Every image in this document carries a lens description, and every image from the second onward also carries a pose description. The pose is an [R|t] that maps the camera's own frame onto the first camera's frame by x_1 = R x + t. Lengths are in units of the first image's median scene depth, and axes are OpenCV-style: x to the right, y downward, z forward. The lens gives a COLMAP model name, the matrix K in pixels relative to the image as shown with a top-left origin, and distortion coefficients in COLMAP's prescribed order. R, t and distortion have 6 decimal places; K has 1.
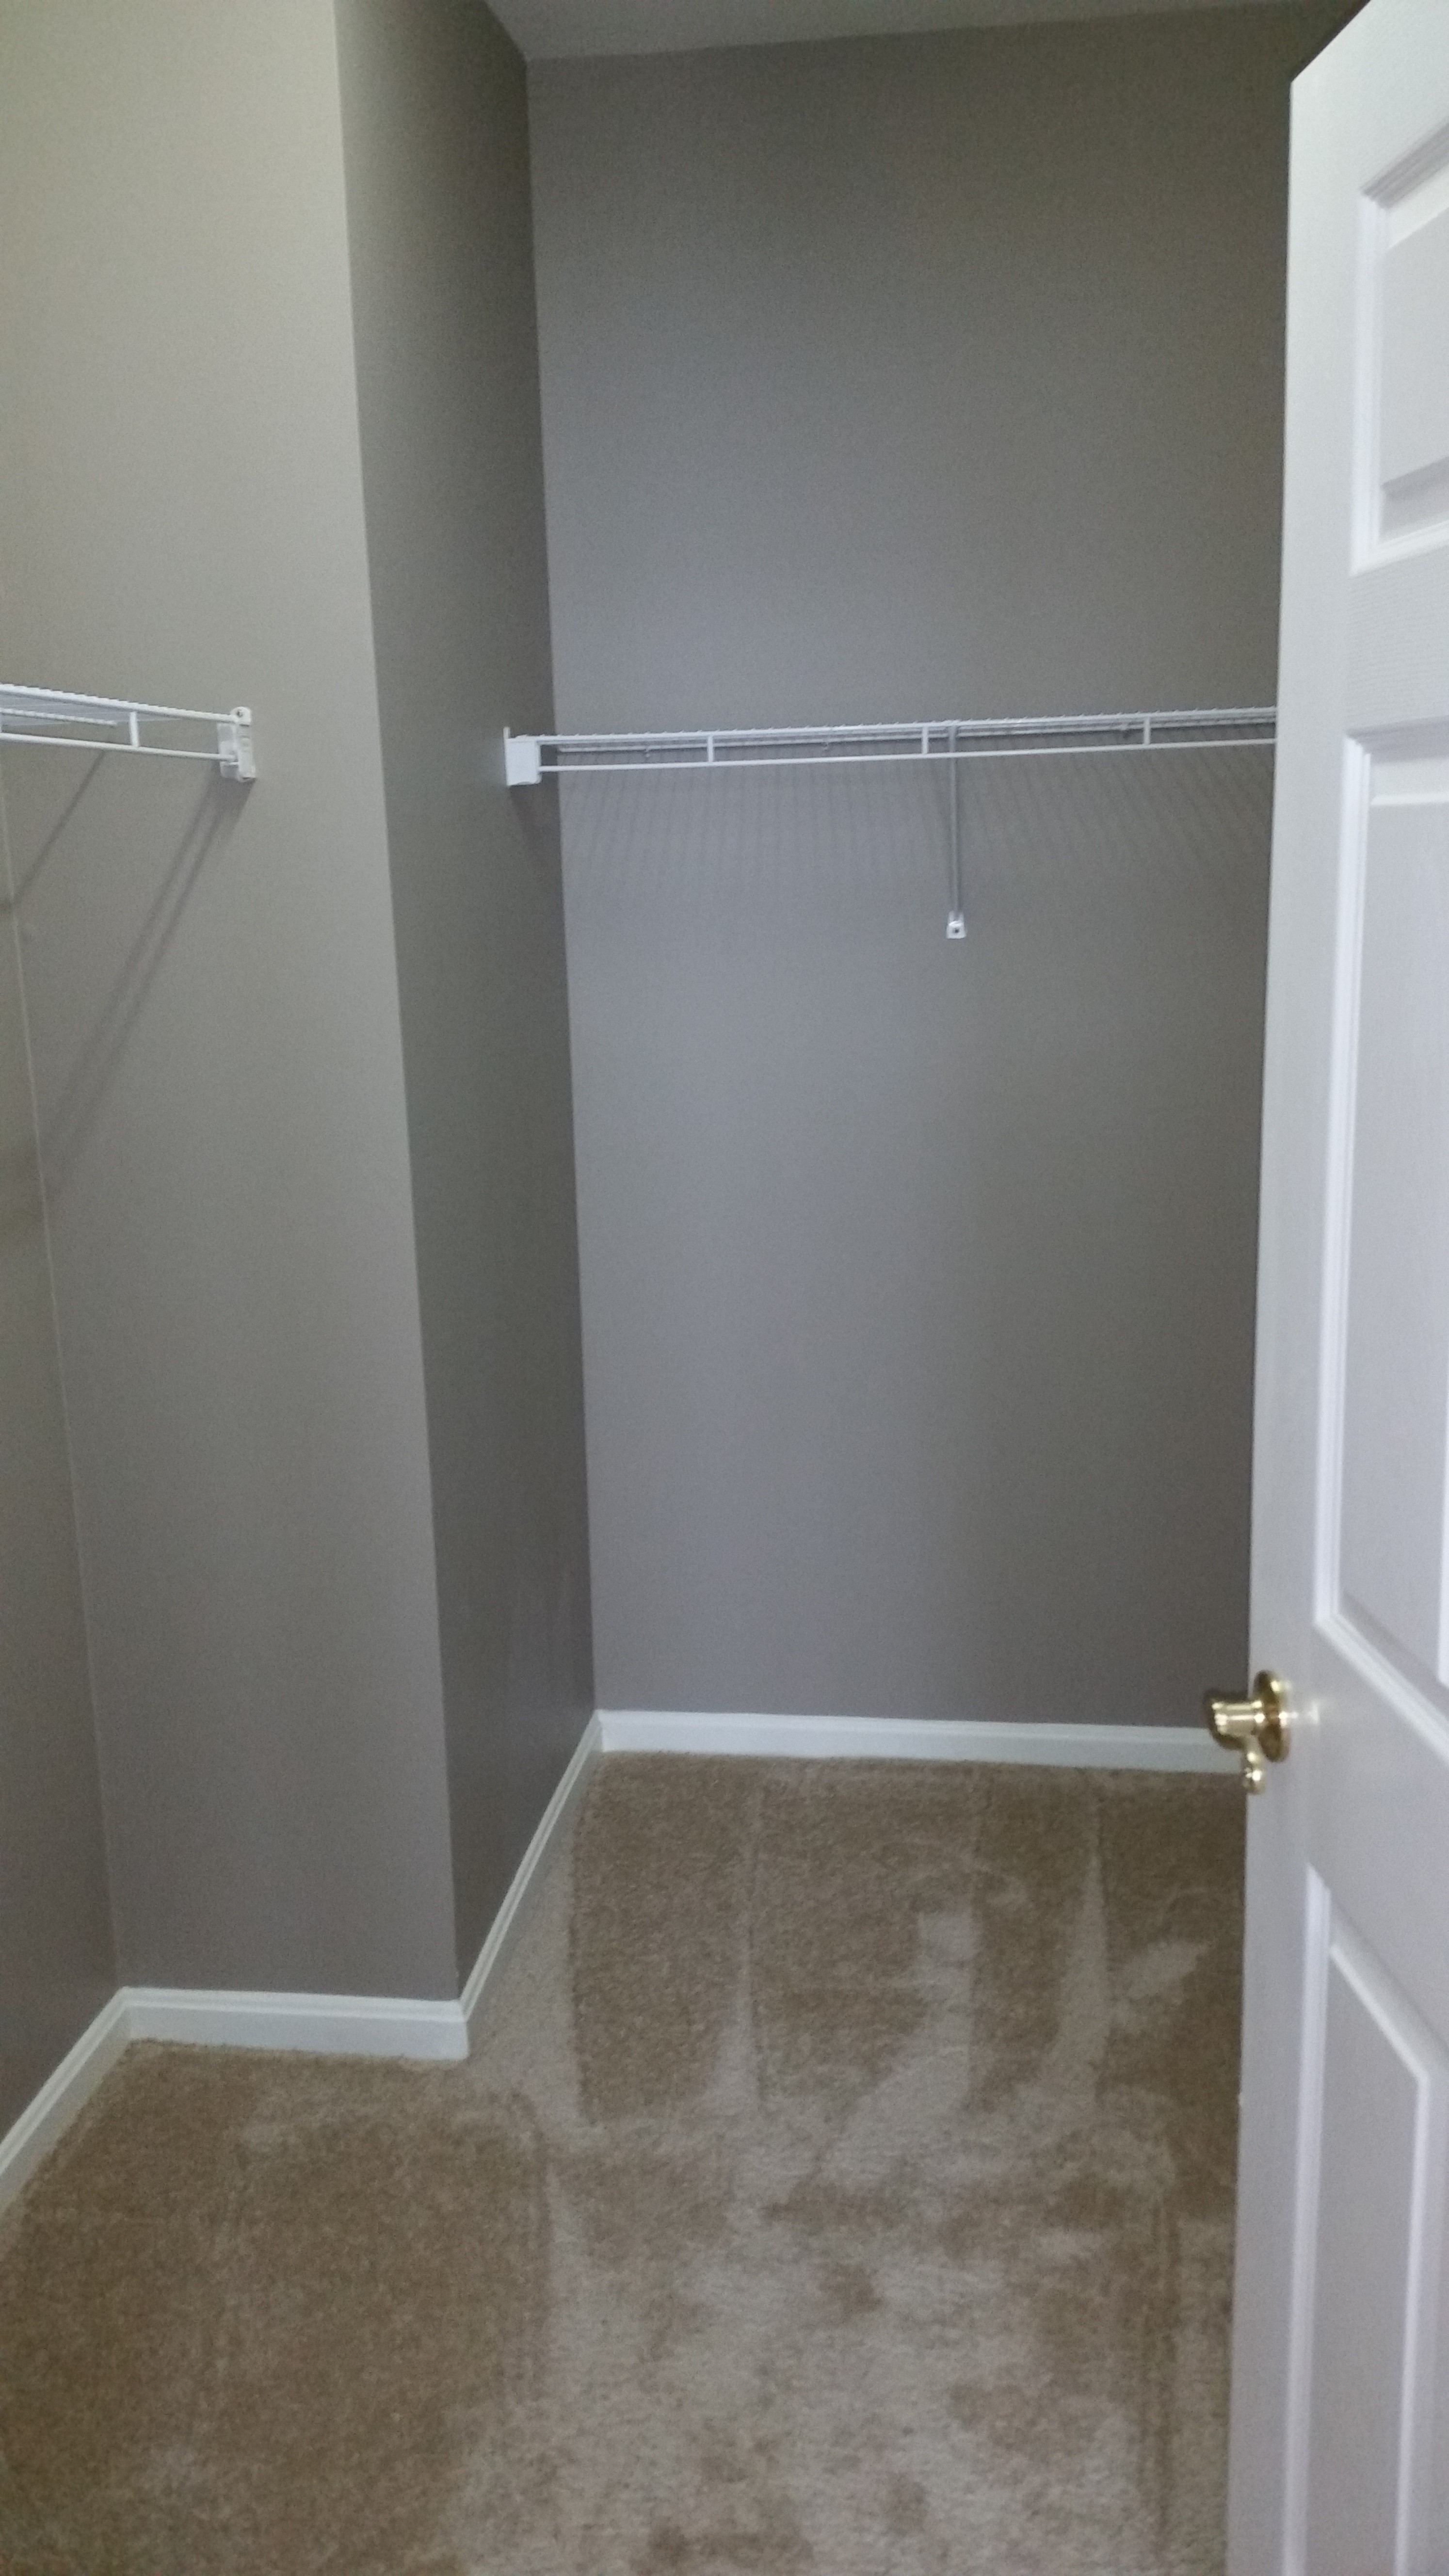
lens RADIAL K [[2031.1, 0, 724.5], [0, 2031.1, 1288.0], [0, 0, 1]] dist [0.078733, -0.179746]
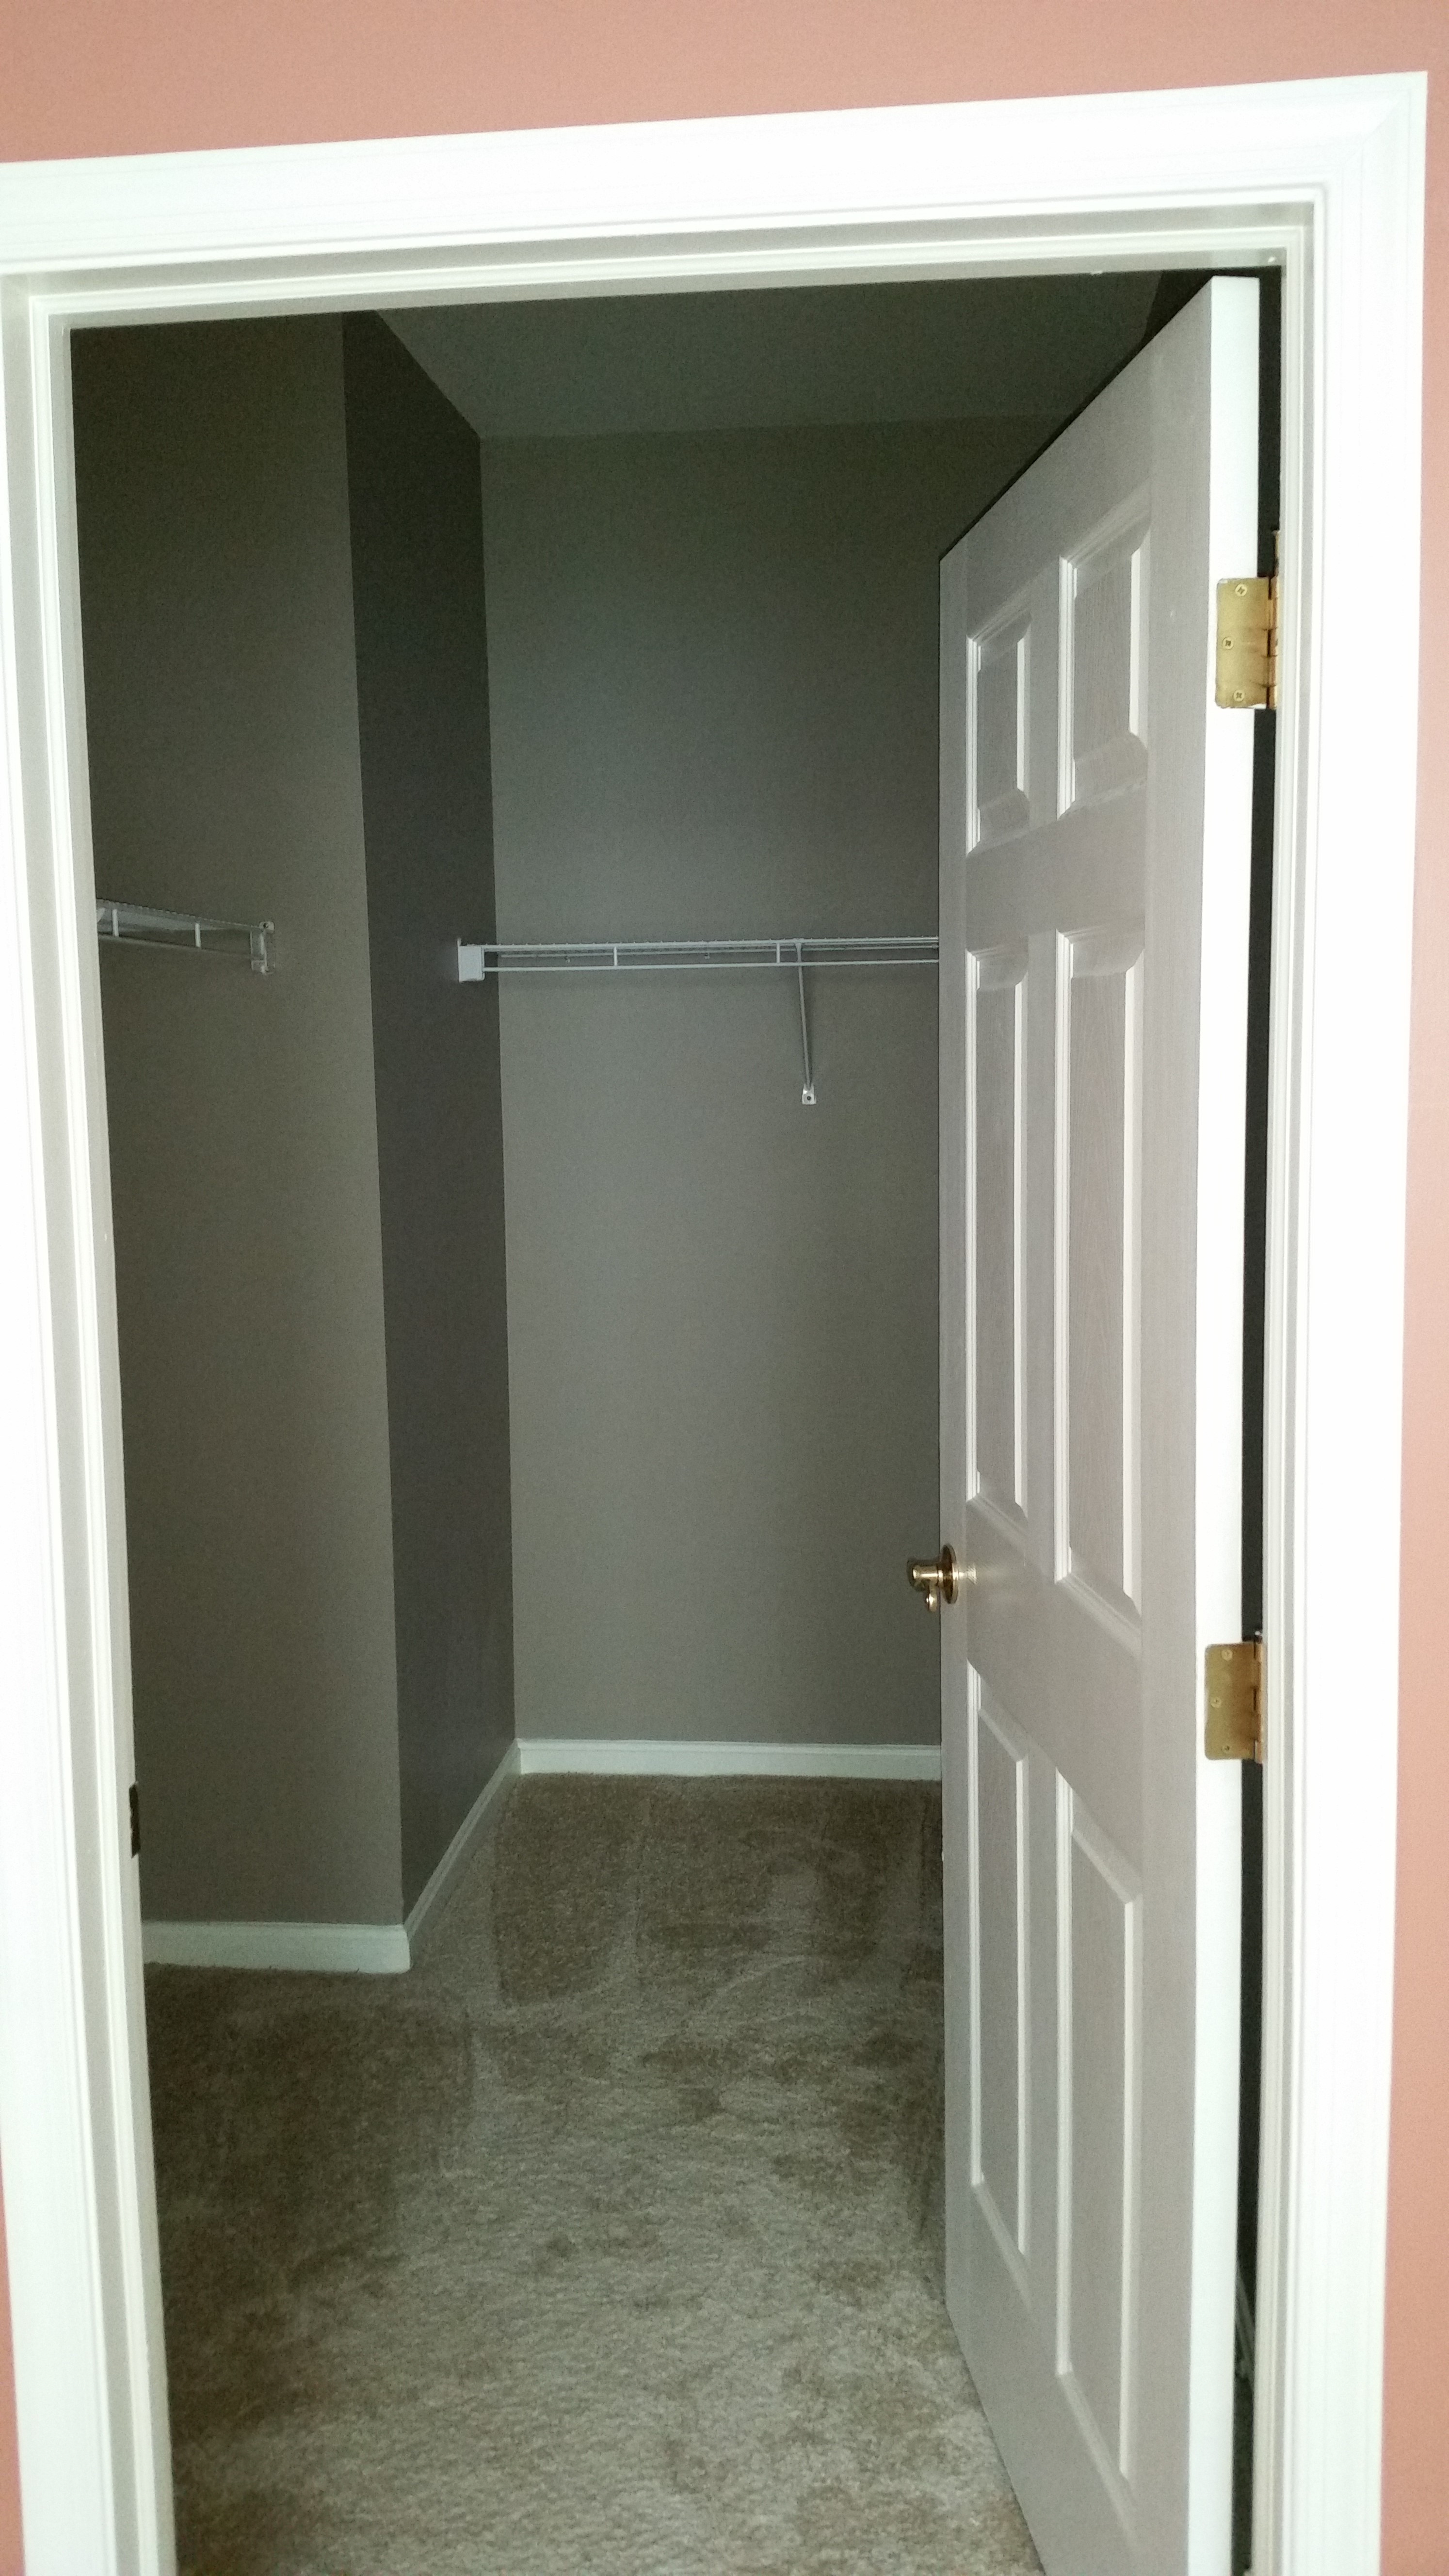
lens RADIAL K [[2031.1, 0, 724.5], [0, 2031.1, 1288.0], [0, 0, 1]] dist [0.078733, -0.179746]
pose [[0.999326, 0.008552, 0.035707, 0.021095], [-0.005087, 0.995366, -0.096024, 0.081629], [-0.036363, 0.095777, 0.994738, -0.317015]]
